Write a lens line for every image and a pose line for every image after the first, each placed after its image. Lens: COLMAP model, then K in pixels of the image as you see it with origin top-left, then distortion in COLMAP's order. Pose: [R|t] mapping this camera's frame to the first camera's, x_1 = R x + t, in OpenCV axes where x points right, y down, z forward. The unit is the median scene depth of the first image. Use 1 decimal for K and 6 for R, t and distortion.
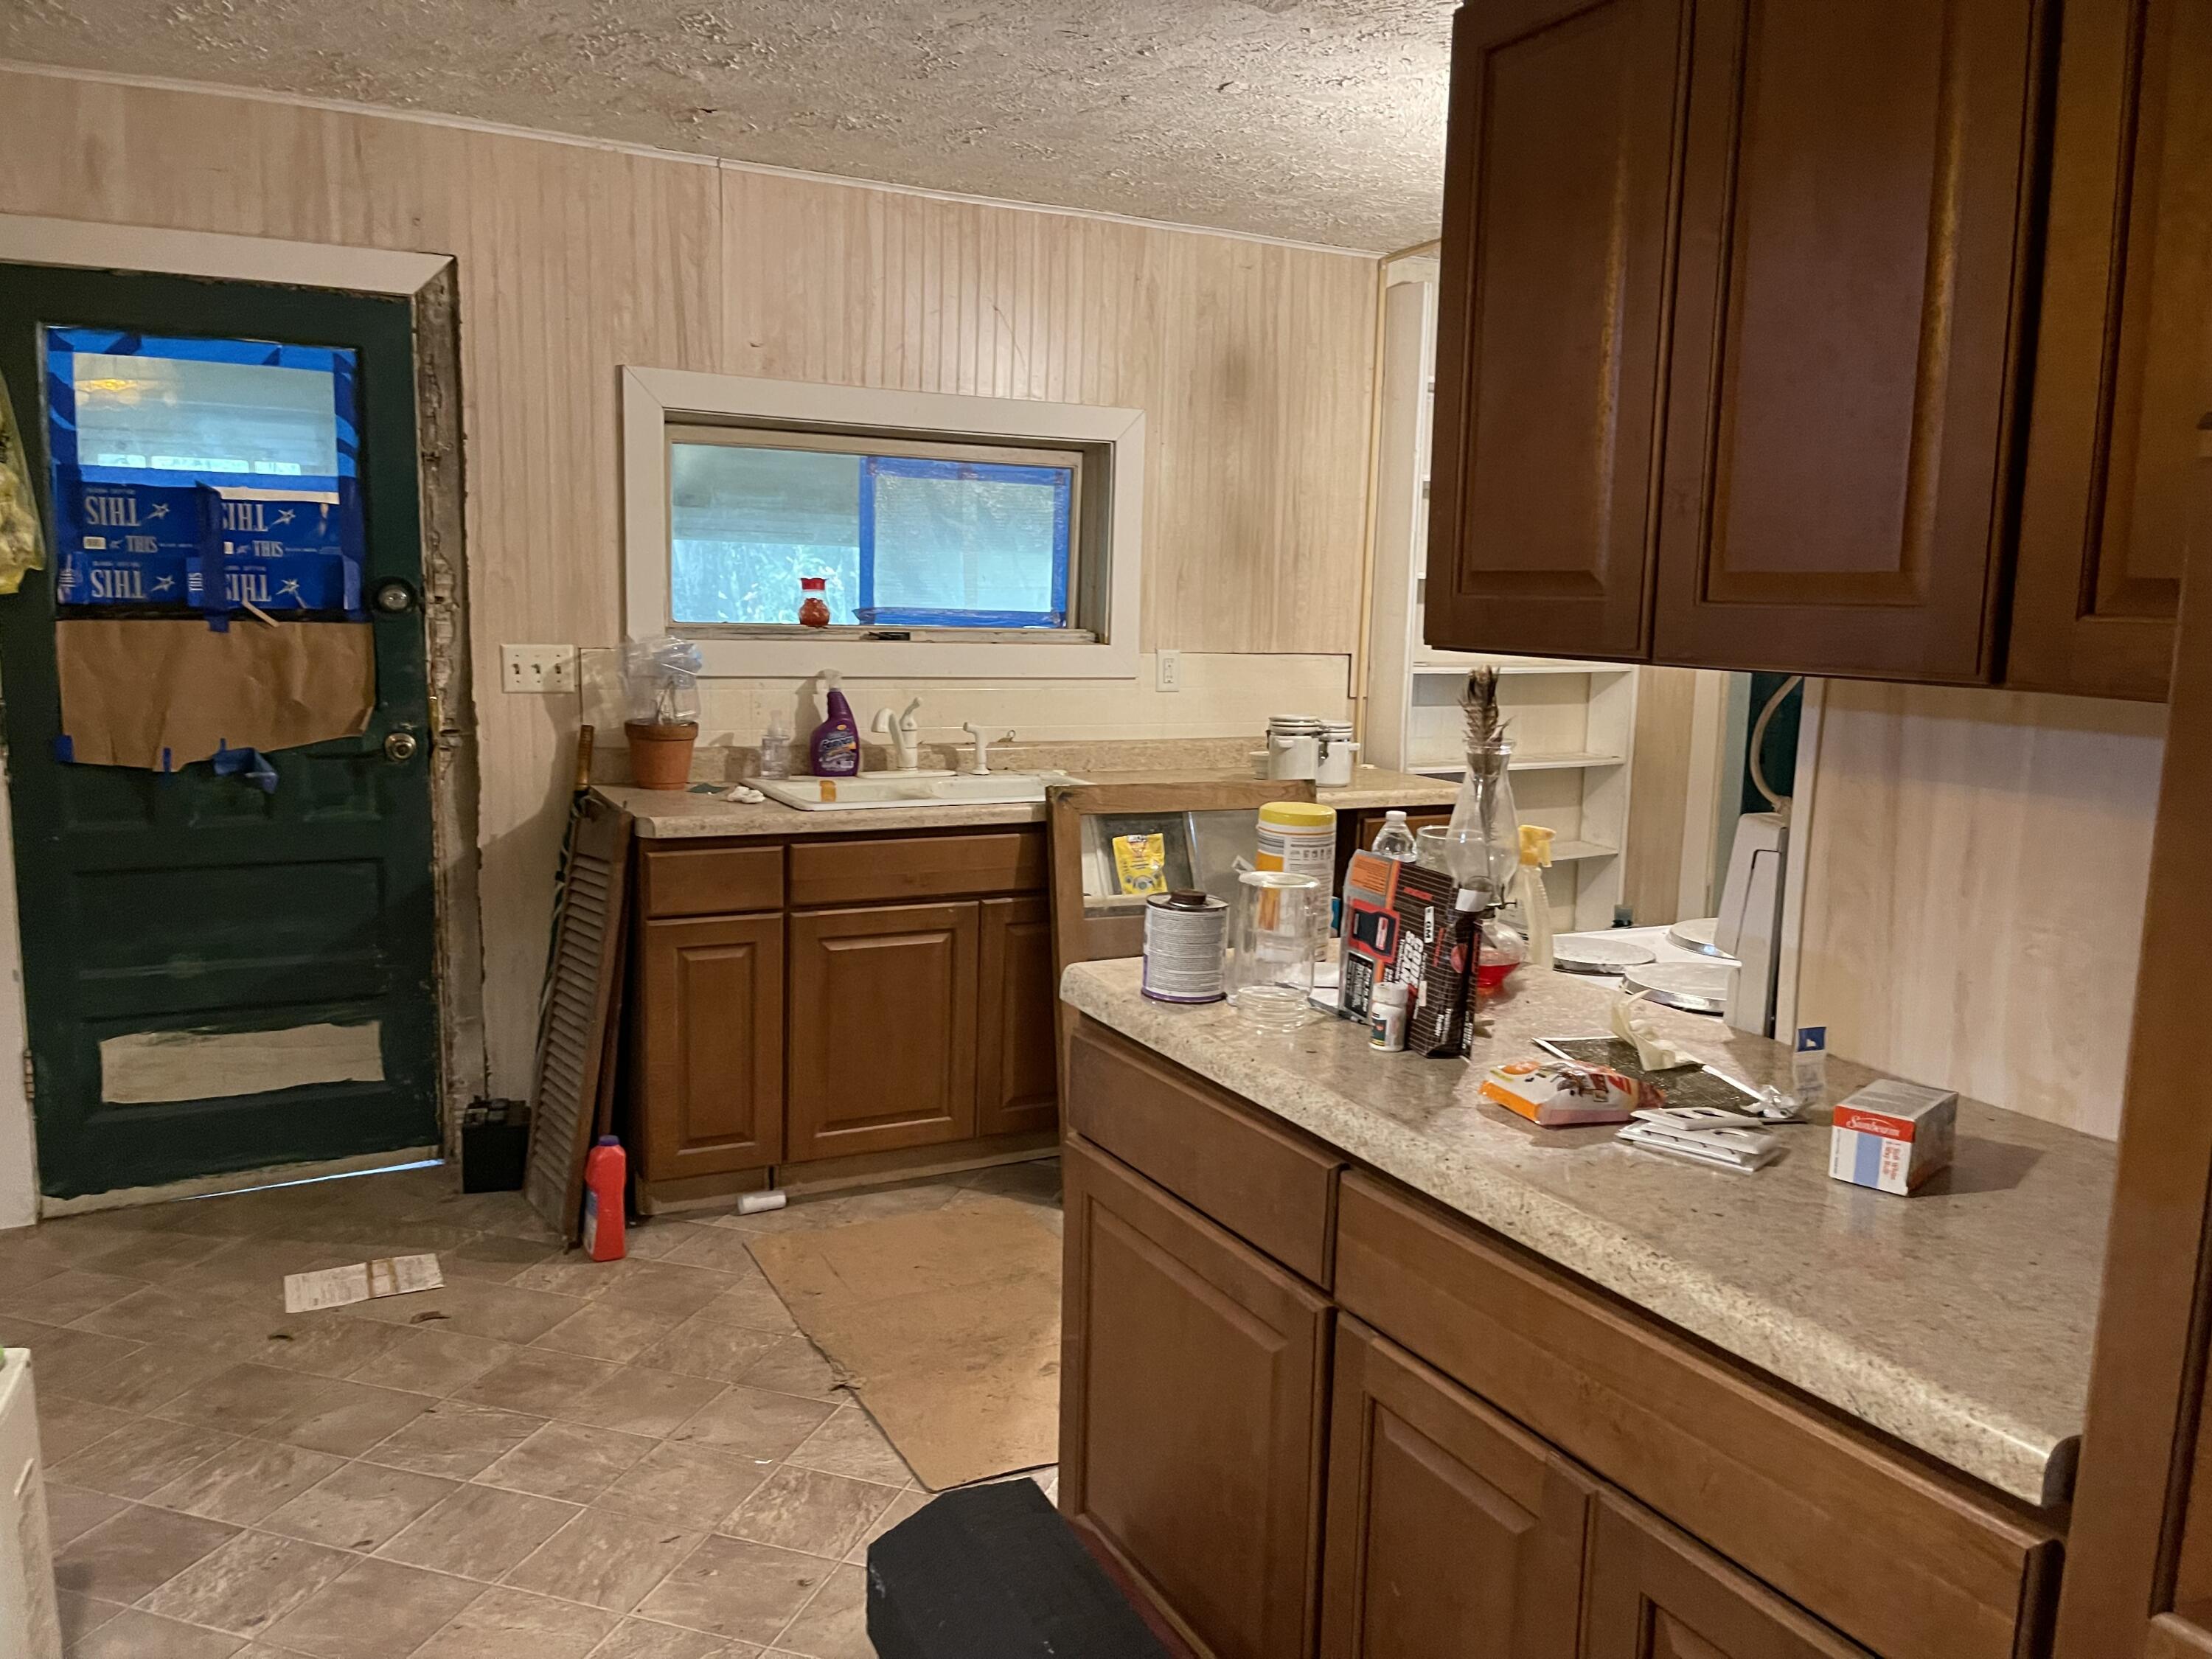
lens RADIAL K [[1681.2, 0, 1103.8], [0, 1681.2, 827.7], [0, 0, 1]] dist [0.058411, -0.083205]
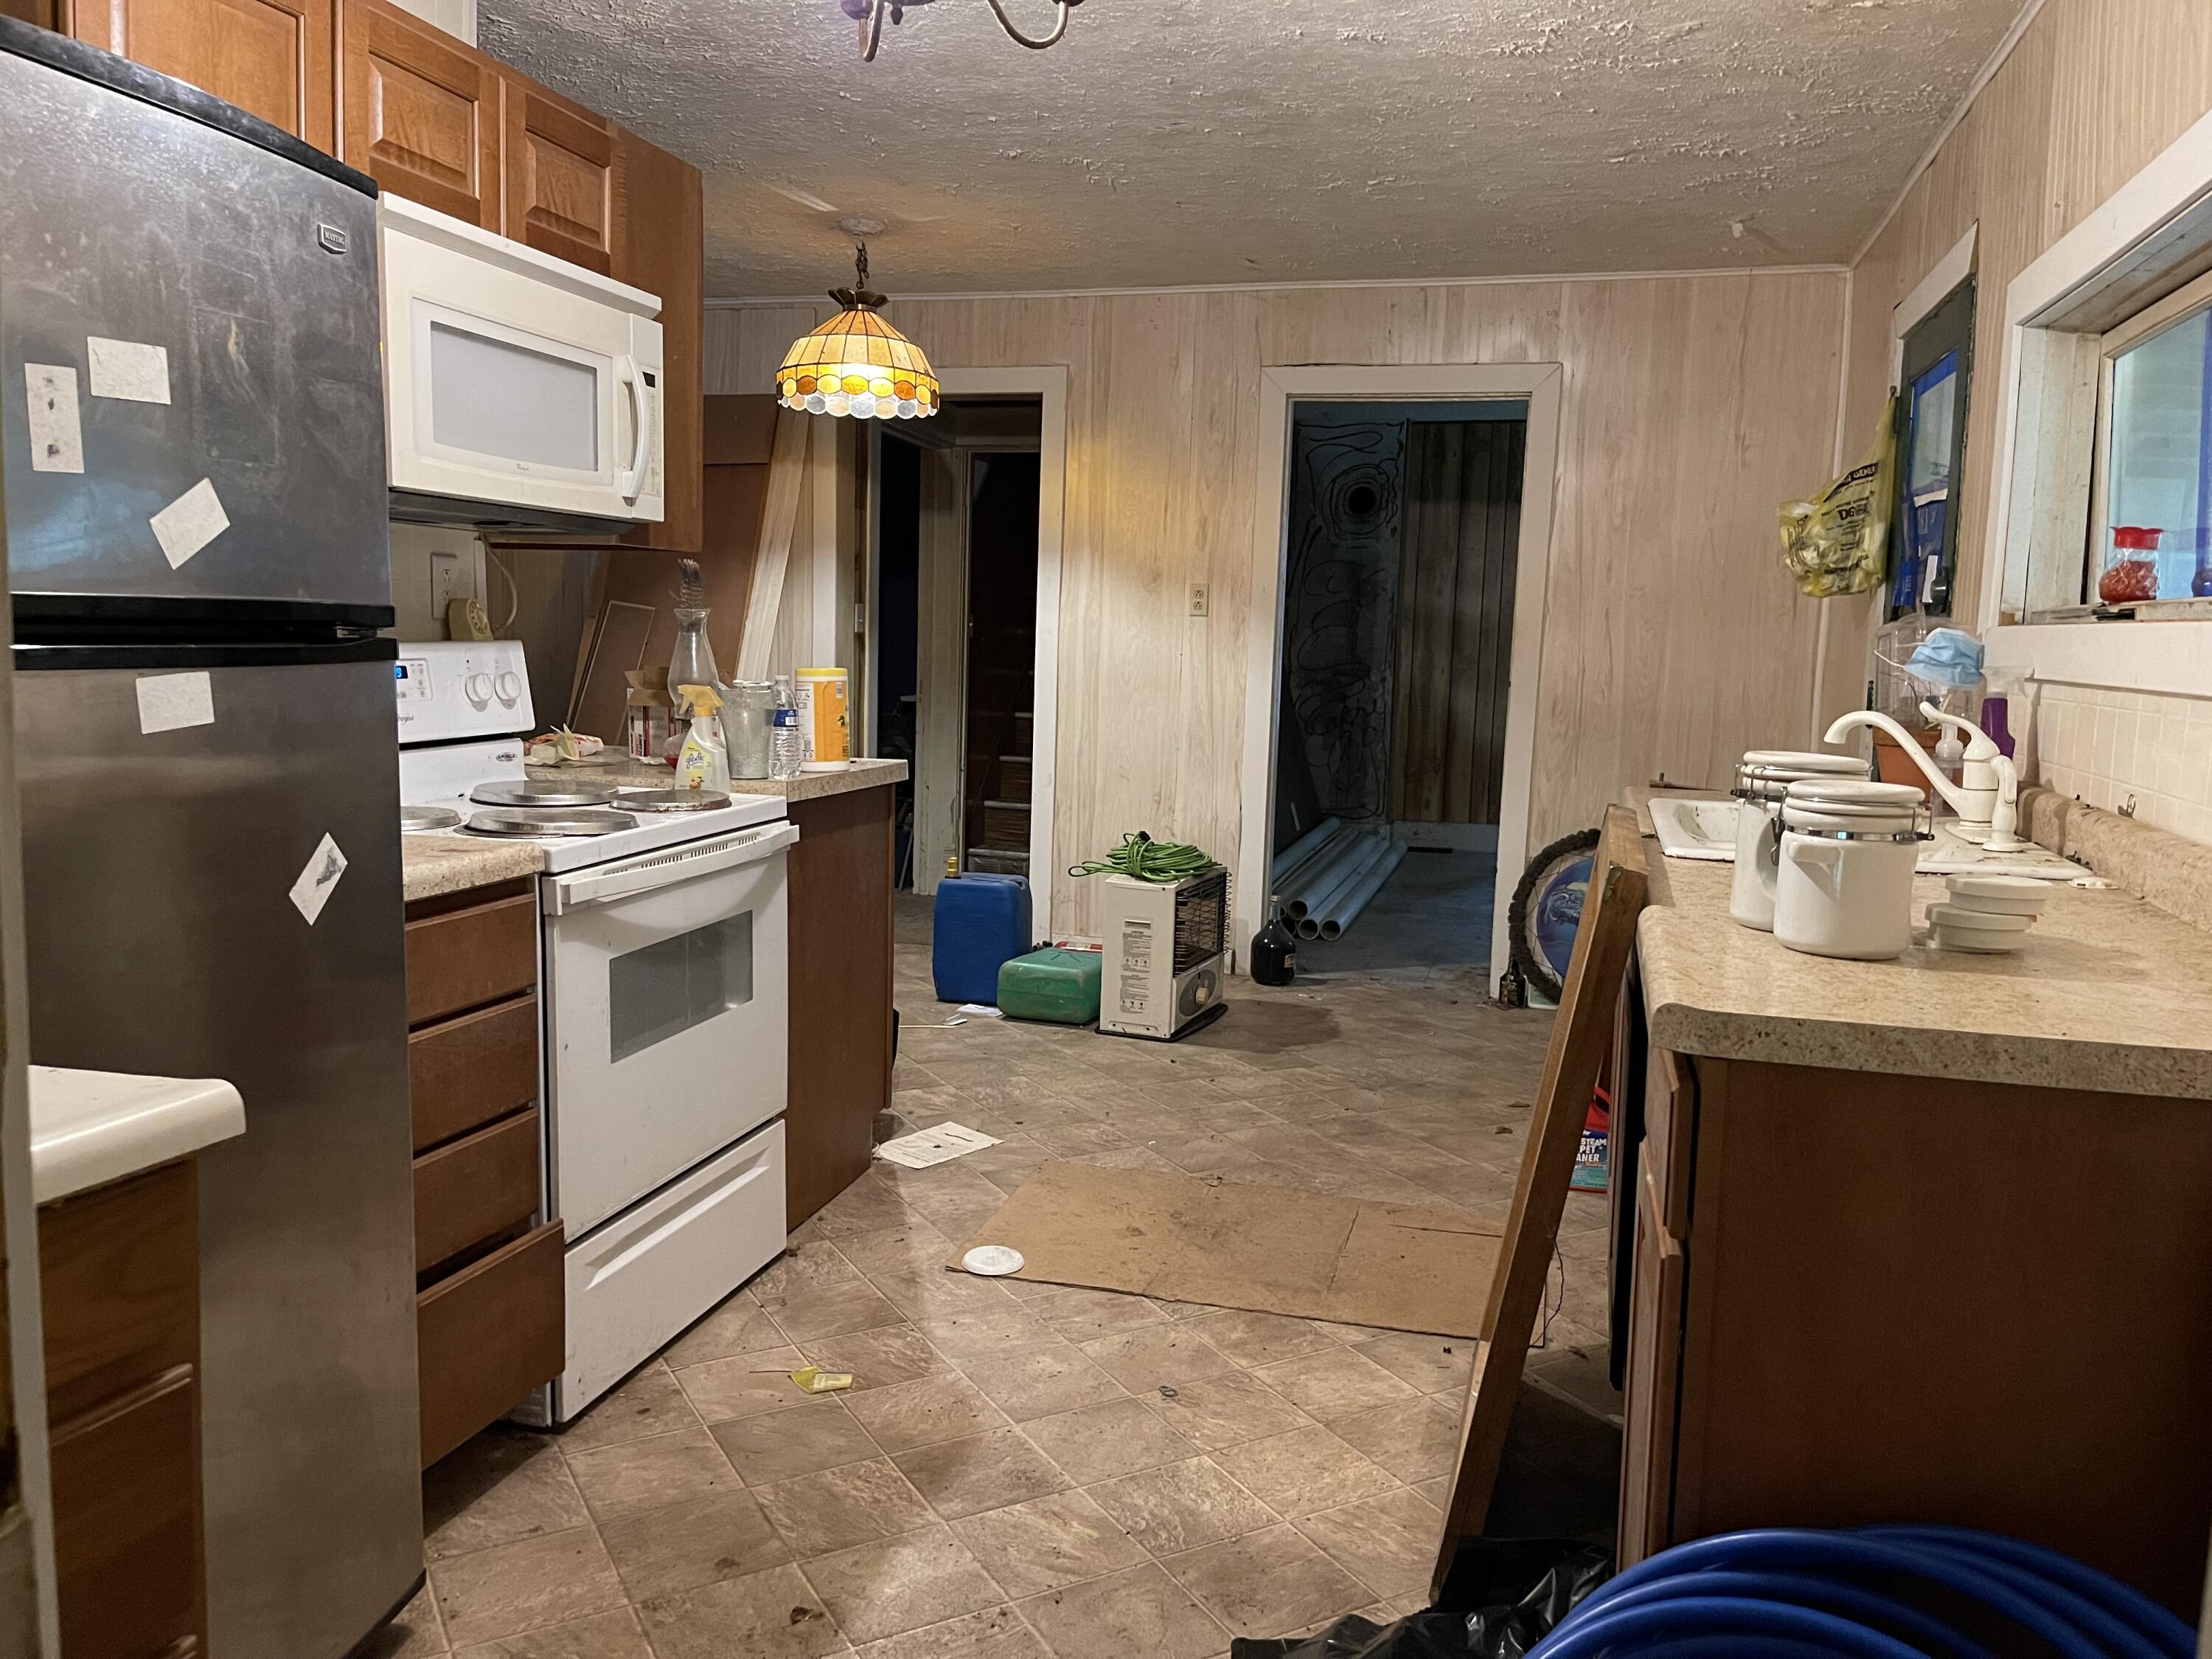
lens RADIAL K [[1681.2, 0, 1108.4], [0, 1681.2, 830.3], [0, 0, 1]] dist [0.058411, -0.083205]
pose [[-0.688554, 0.047084, -0.723655, 0.827894], [-0.141332, 0.970043, 0.197592, -0.166419], [0.711279, 0.238328, -0.661272, 1.774158]]
